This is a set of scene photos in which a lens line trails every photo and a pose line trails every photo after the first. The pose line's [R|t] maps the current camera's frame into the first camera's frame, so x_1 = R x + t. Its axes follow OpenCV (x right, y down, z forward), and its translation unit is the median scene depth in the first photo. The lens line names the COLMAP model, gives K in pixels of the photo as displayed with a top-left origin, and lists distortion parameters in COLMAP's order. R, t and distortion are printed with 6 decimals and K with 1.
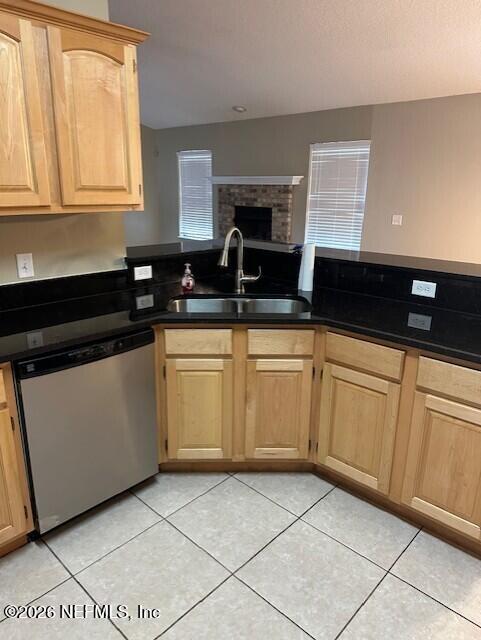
lens RADIAL K [[450.2, 0, 240.5], [0, 450.2, 317.0], [0, 0, 1]] dist [0.041034, -0.051430]
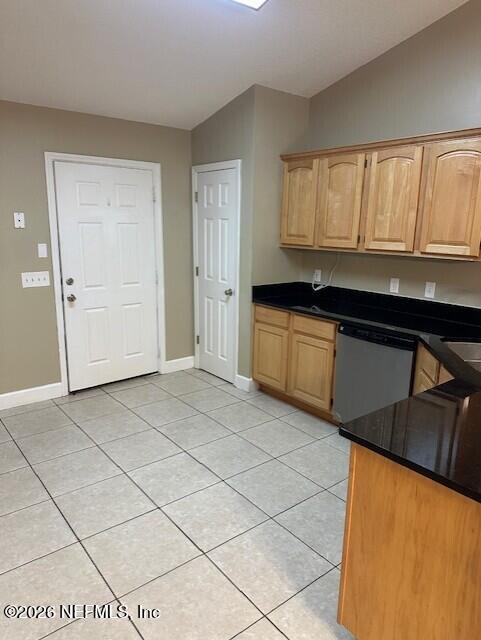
lens RADIAL K [[450.2, 0, 242.1], [0, 450.2, 325.0], [0, 0, 1]] dist [0.041034, -0.051430]
pose [[-0.138539, 0.204512, -0.969011, 1.092711], [-0.296540, 0.924988, 0.237617, -0.174885], [0.944918, 0.320270, -0.067501, 0.525803]]
